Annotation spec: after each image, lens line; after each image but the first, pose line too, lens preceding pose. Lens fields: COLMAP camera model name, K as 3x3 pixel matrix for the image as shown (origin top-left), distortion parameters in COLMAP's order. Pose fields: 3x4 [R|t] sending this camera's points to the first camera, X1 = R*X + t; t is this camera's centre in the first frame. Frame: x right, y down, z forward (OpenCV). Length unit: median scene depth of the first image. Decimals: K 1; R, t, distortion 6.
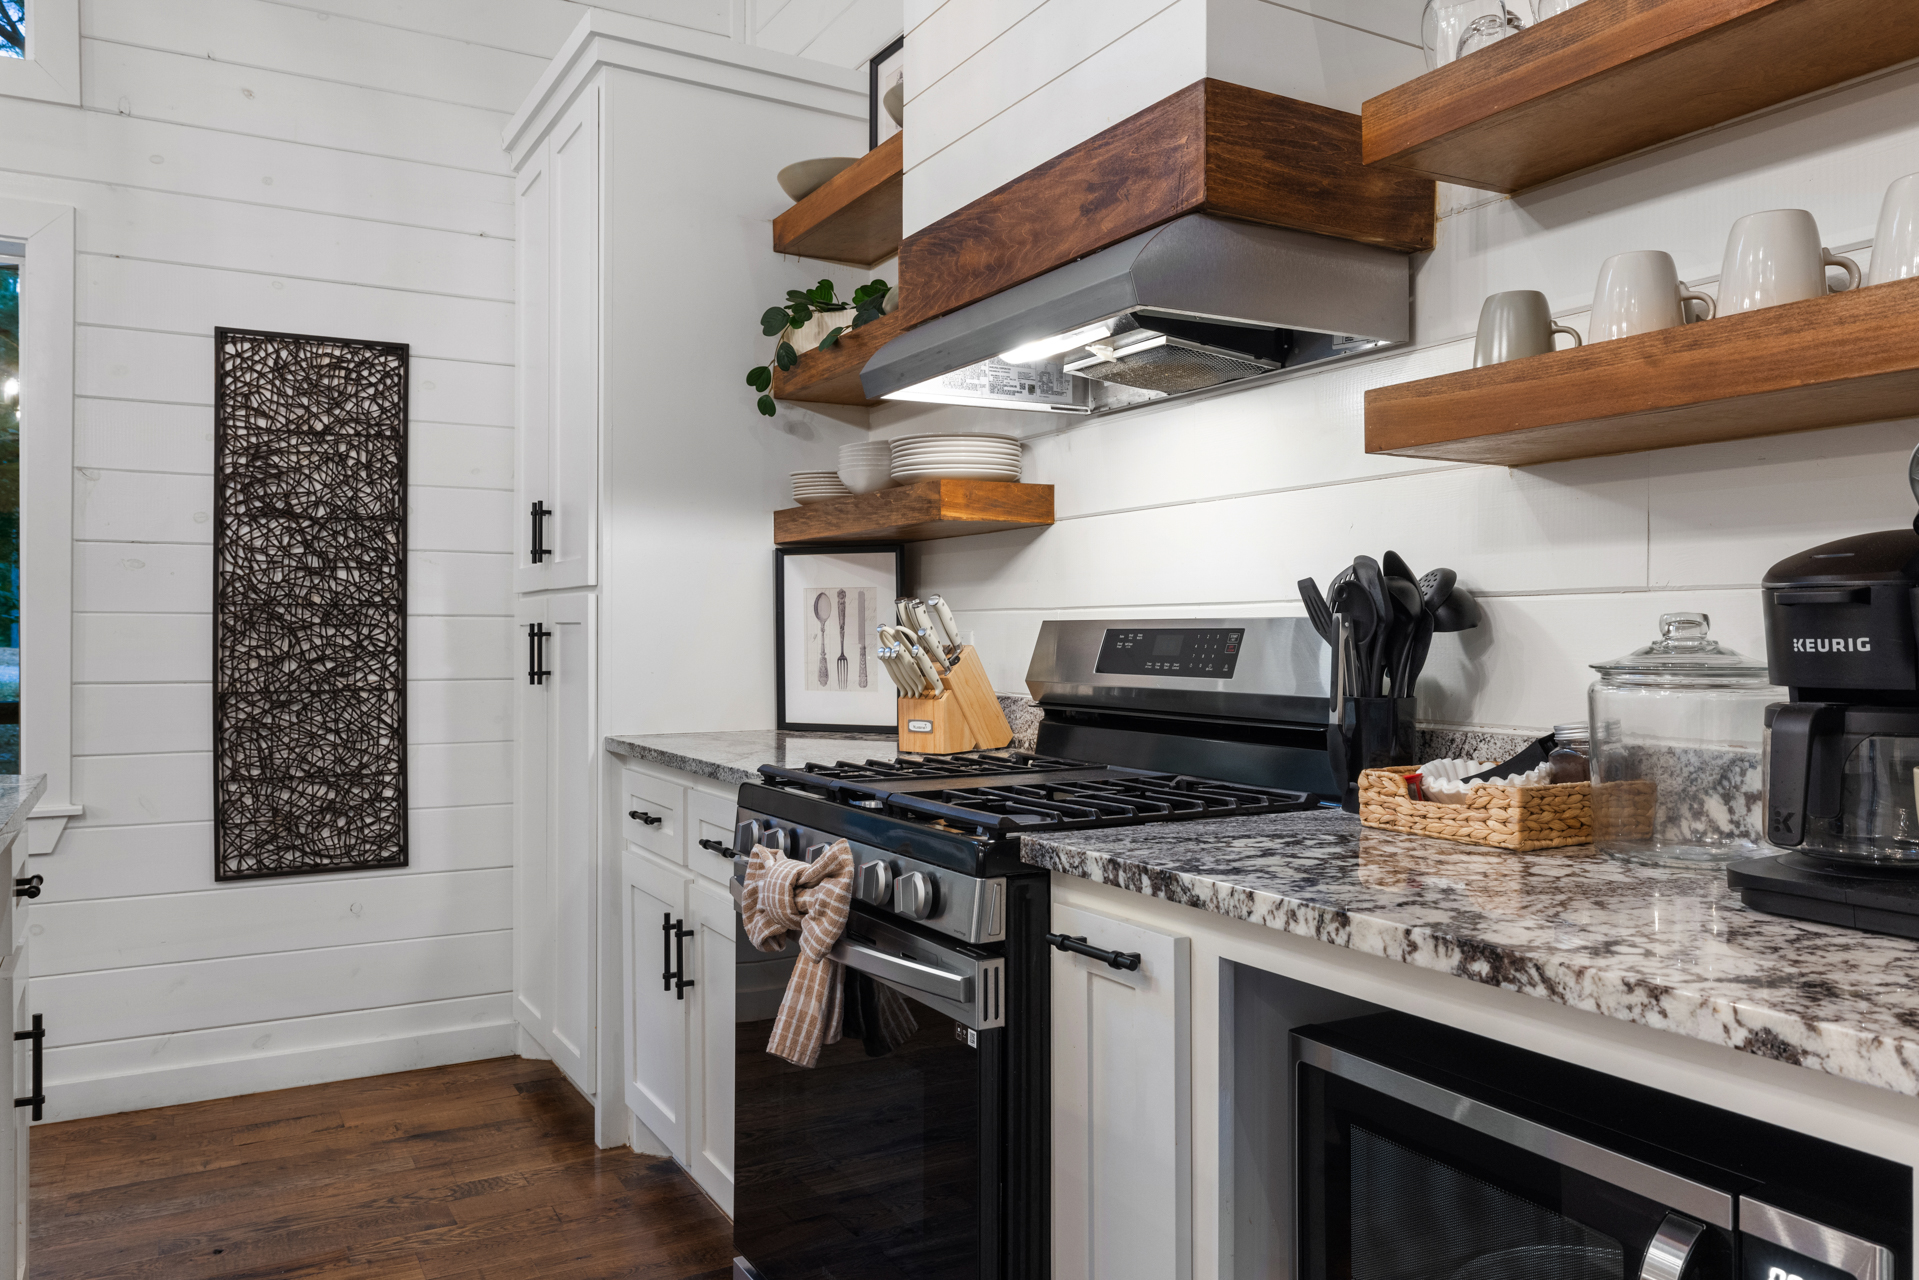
lens RADIAL K [[1385.3, 0, 961.8], [0, 1385.3, 637.7], [0, 0, 1]] dist [0.000166, -0.000090]
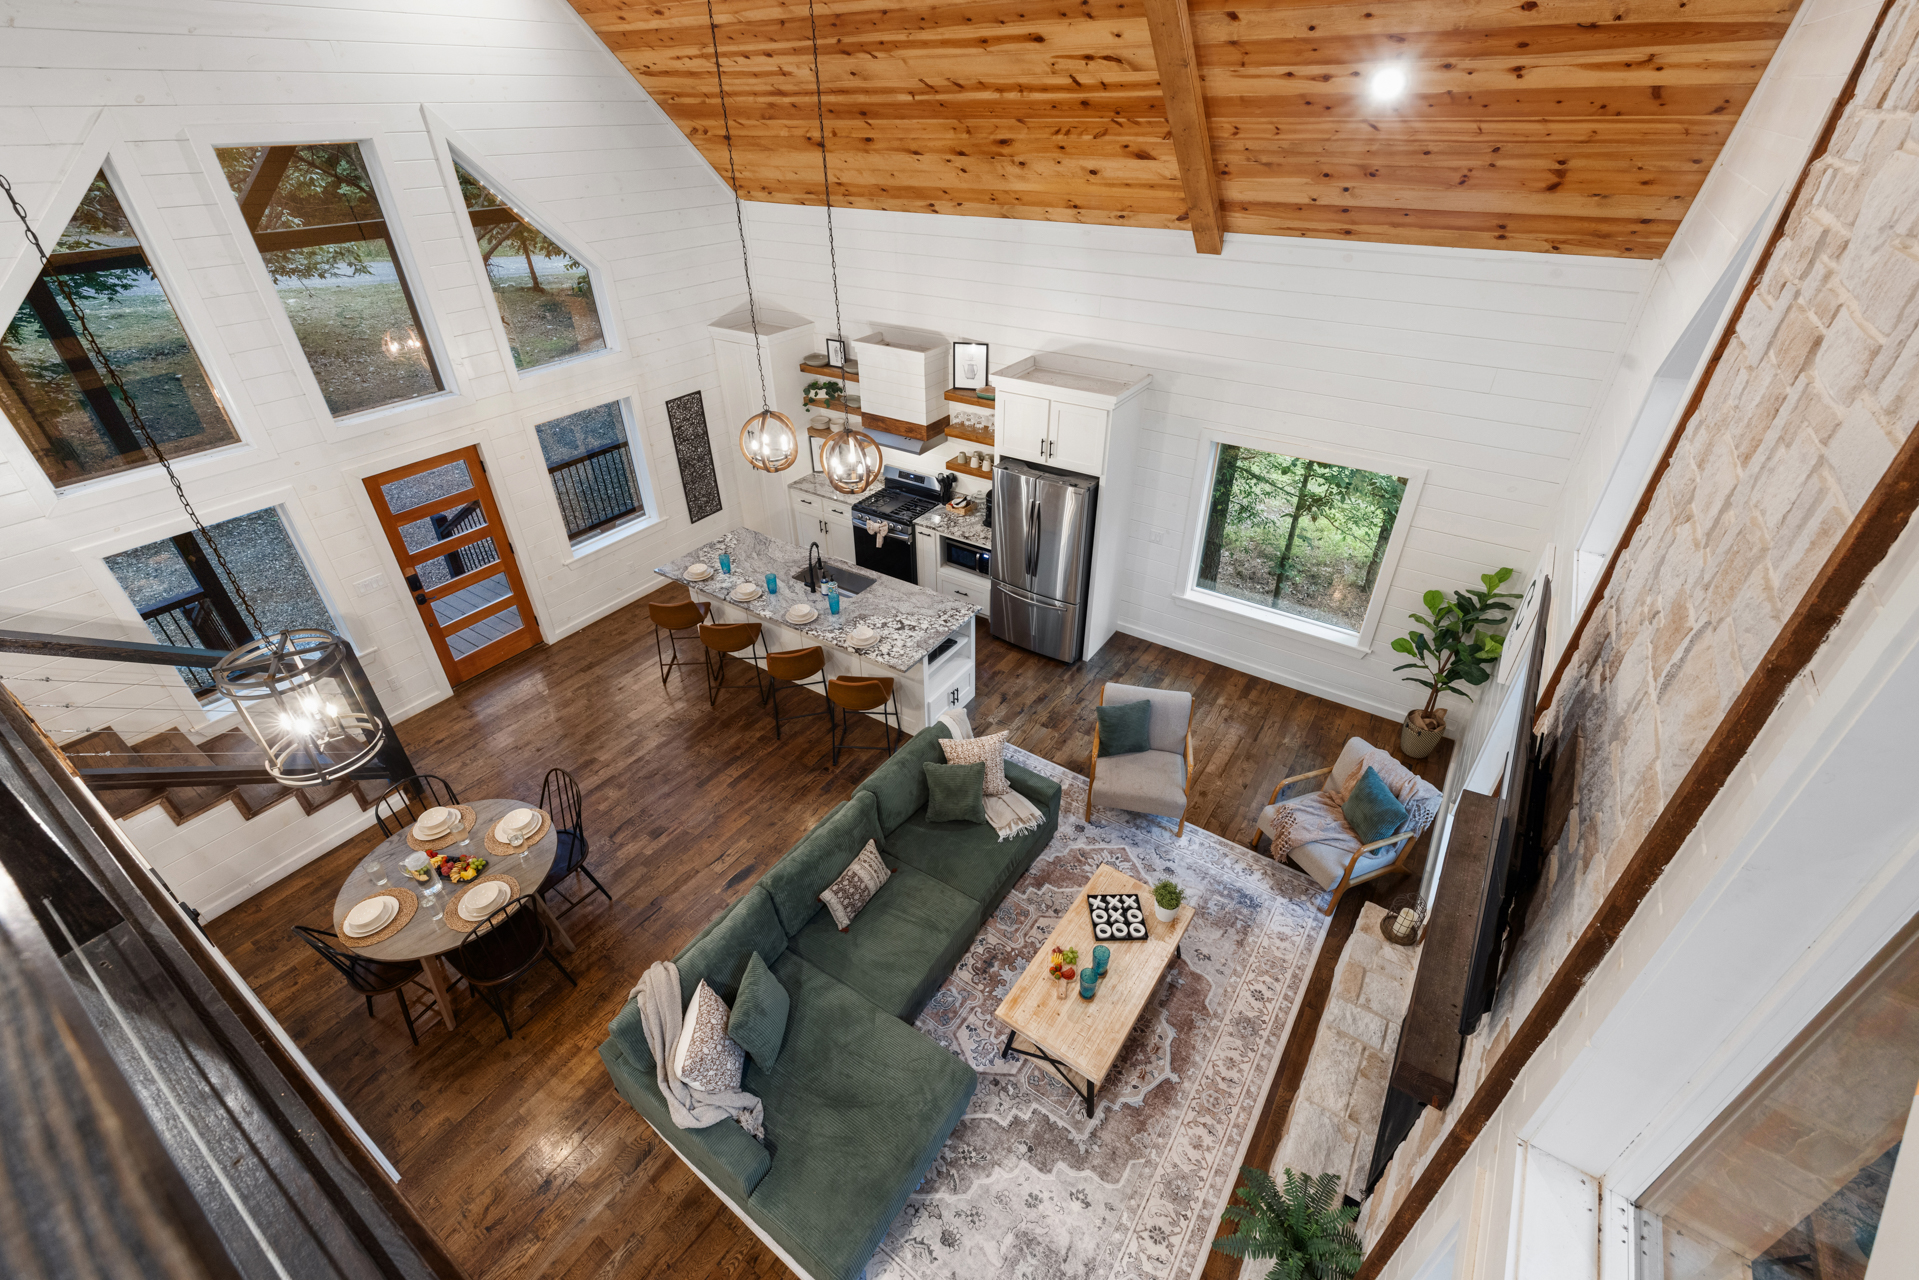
lens RADIAL K [[807.9, 0, 954.3], [0, 807.9, 629.7], [0, 0, 1]] dist [0.000291, 0.000440]
pose [[0.899307, -0.247984, 0.360210, -0.854835], [0.011690, 0.837016, 0.547053, -1.025840], [-0.437162, -0.487758, 0.755633, -1.626453]]
